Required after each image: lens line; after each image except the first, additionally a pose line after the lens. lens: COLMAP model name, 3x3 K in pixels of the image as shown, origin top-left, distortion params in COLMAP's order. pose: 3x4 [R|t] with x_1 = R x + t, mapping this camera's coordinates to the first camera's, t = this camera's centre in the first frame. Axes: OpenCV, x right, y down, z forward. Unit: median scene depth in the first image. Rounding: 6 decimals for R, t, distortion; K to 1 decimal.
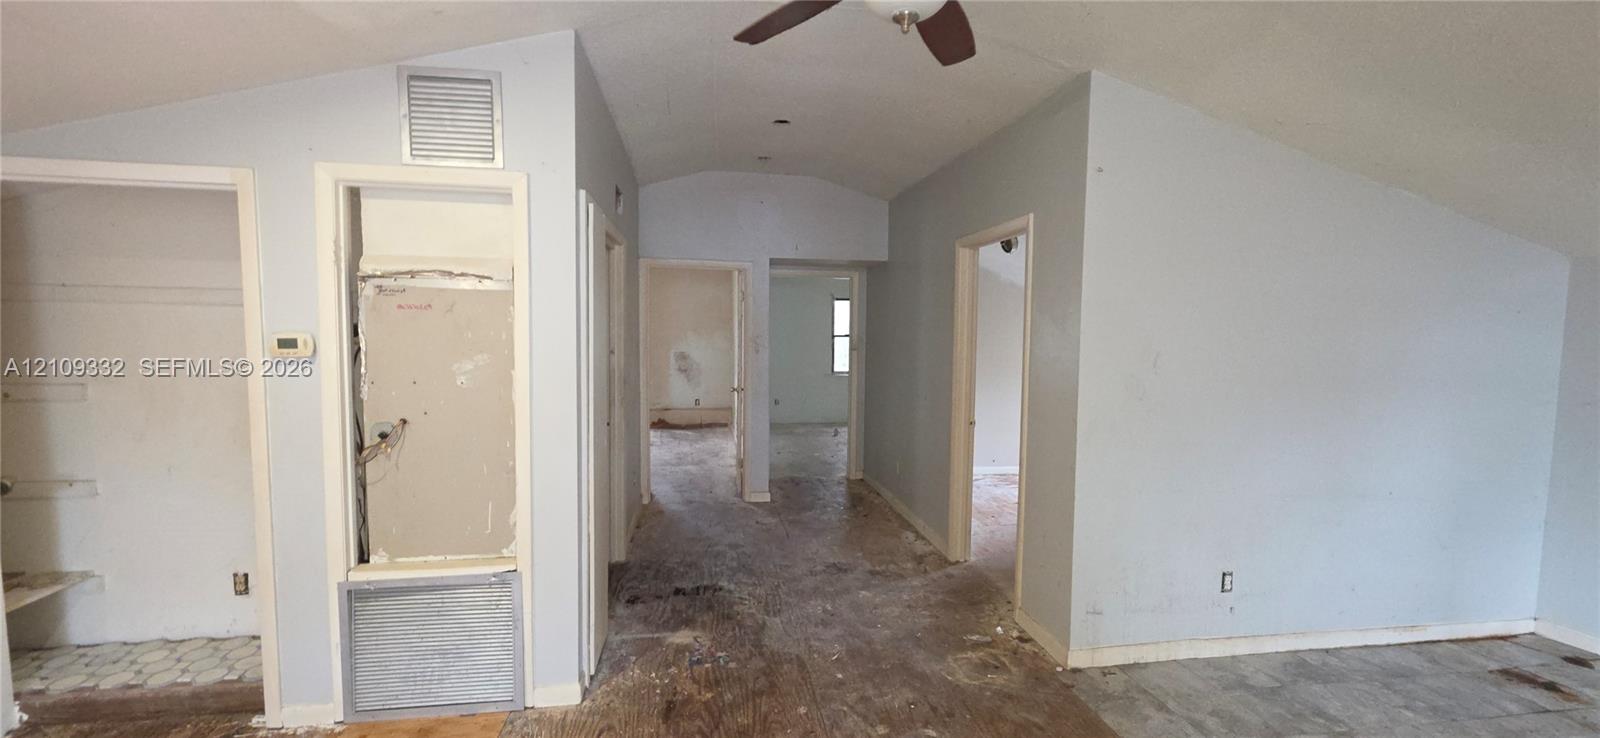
lens RADIAL K [[622.6, 0, 800.8], [0, 622.6, 373.0], [0, 0, 1]] dist [-0.001784, 0.000124]
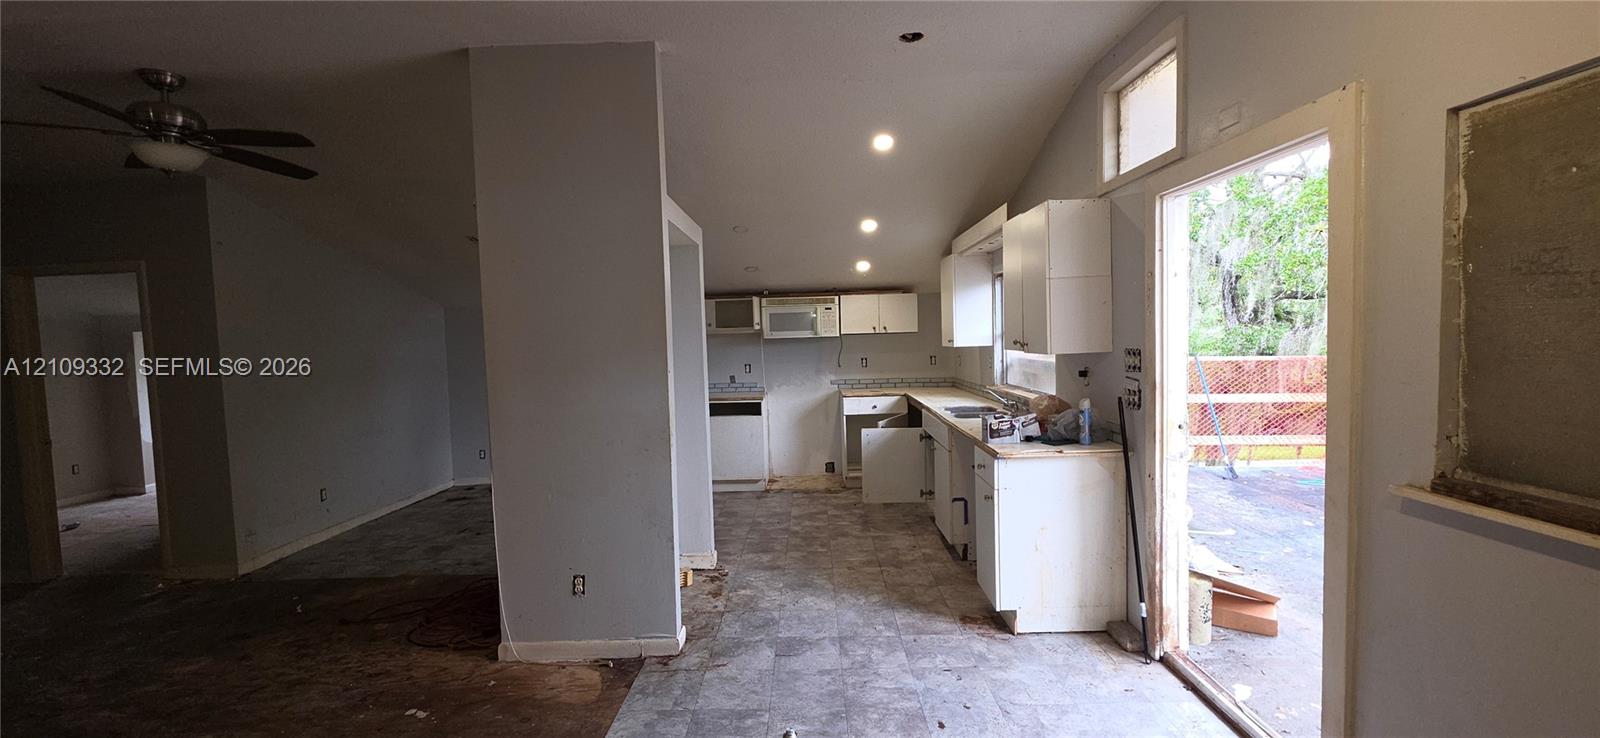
lens RADIAL K [[622.6, 0, 801.2], [0, 622.6, 370.3], [0, 0, 1]] dist [-0.001784, 0.000124]
pose [[0.142192, -0.071970, 0.987219, -0.767343], [0.101798, 0.993128, 0.057738, 0.038825], [-0.984591, 0.092287, 0.148541, -0.549928]]
